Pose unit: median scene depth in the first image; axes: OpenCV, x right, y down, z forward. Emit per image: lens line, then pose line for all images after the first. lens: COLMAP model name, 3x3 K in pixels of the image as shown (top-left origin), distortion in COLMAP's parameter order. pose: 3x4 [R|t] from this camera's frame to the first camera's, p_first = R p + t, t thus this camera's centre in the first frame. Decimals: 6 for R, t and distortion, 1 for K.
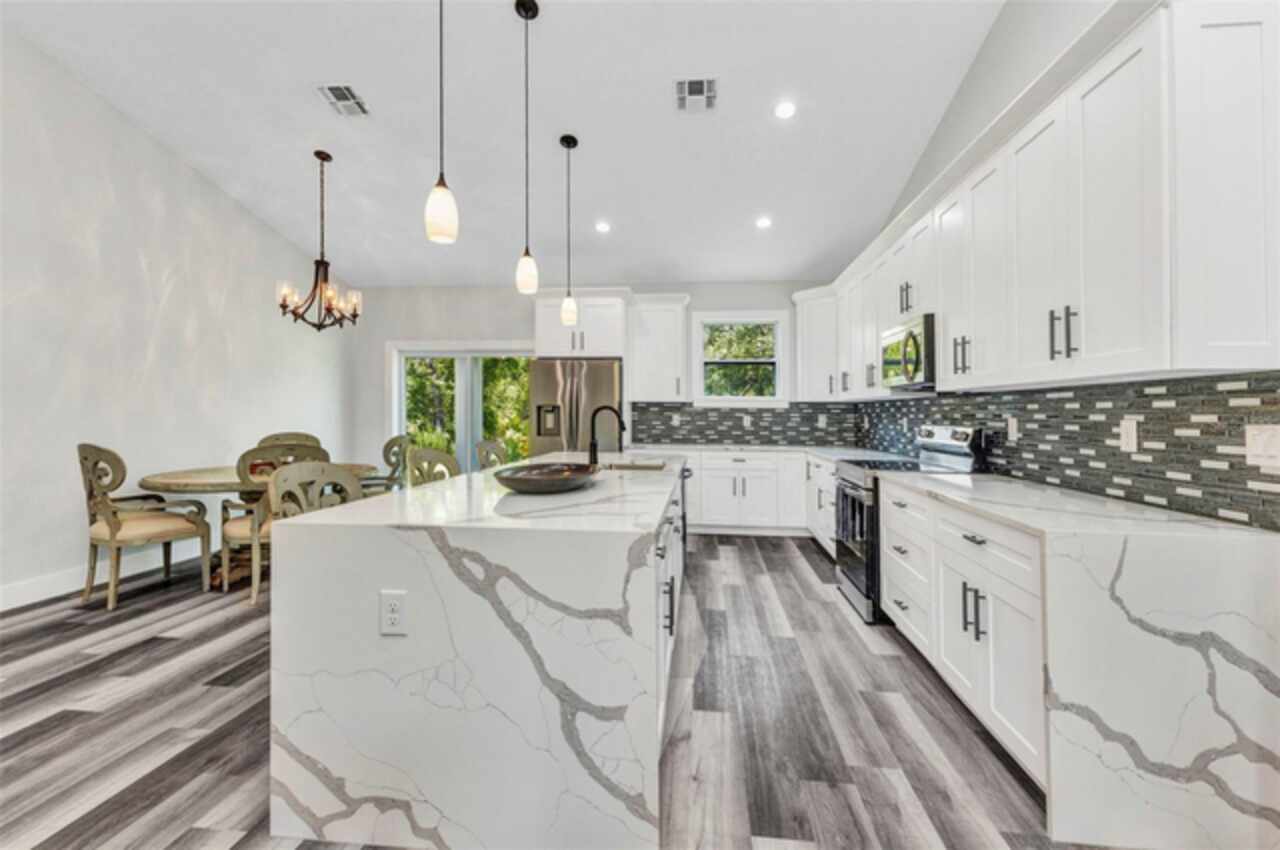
lens RADIAL K [[555.9, 0, 643.0], [0, 555.9, 417.4], [0, 0, 1]] dist [-0.003751, -0.000890]
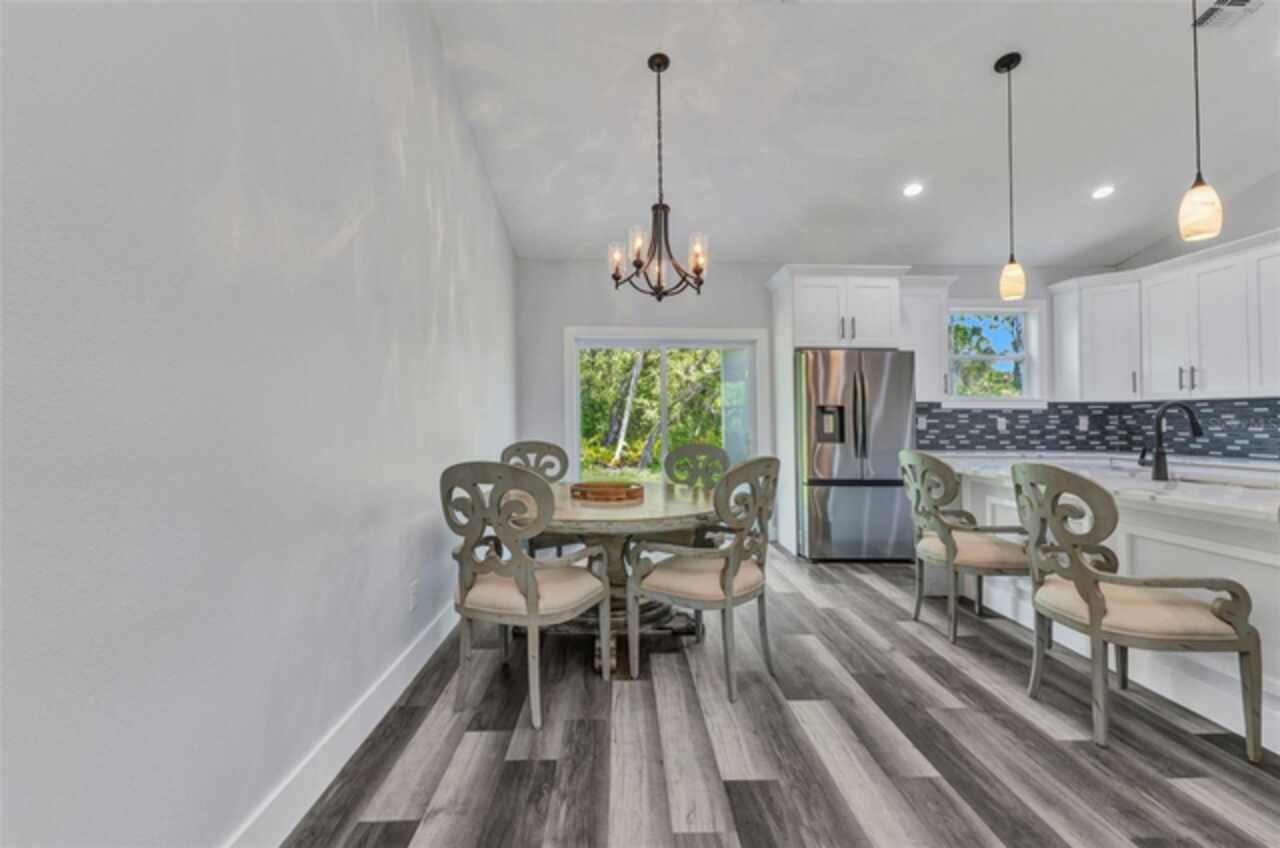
lens RADIAL K [[555.9, 0, 636.1], [0, 555.9, 424.9], [0, 0, 1]] dist [-0.003751, -0.000890]
pose [[0.992333, -0.003551, 0.123539, -0.502165], [0.002903, 0.999981, 0.005428, 0.001821], [-0.123556, -0.005028, 0.992325, 0.197692]]
